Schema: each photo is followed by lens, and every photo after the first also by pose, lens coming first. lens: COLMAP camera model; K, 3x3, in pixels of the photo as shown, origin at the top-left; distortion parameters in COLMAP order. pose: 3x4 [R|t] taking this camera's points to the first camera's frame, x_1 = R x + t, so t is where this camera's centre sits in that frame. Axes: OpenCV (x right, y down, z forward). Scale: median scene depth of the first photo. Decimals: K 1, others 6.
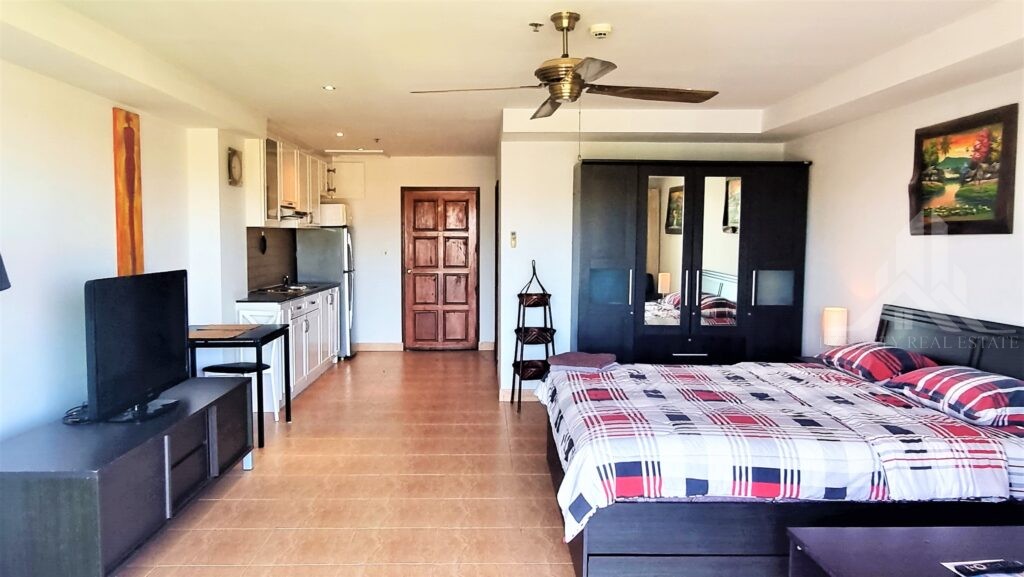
lens RADIAL K [[742.9, 0, 491.4], [0, 742.9, 282.9], [0, 0, 1]] dist [-0.005052, 0.002008]
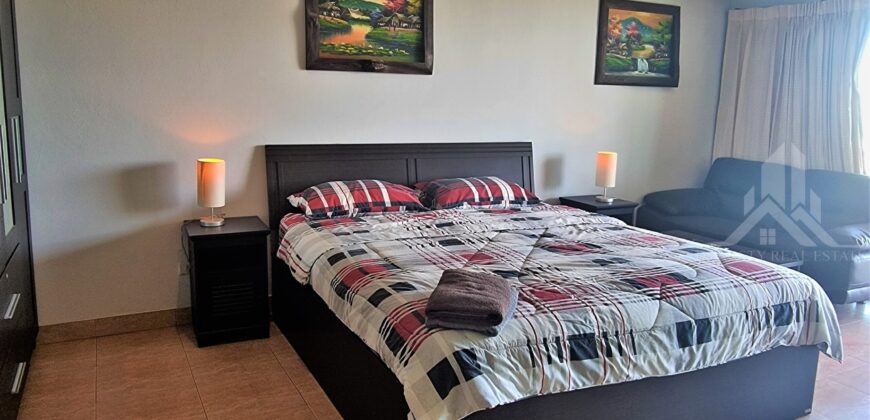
lens RADIAL K [[627.3, 0, 438.1], [0, 627.3, 202.5], [0, 0, 1]] dist [0.000239, 0.007875]
pose [[-0.465715, -0.173896, 0.867681, -0.201354], [0.018252, 0.978406, 0.205884, -0.046844], [-0.884747, 0.111720, -0.452484, 0.966378]]
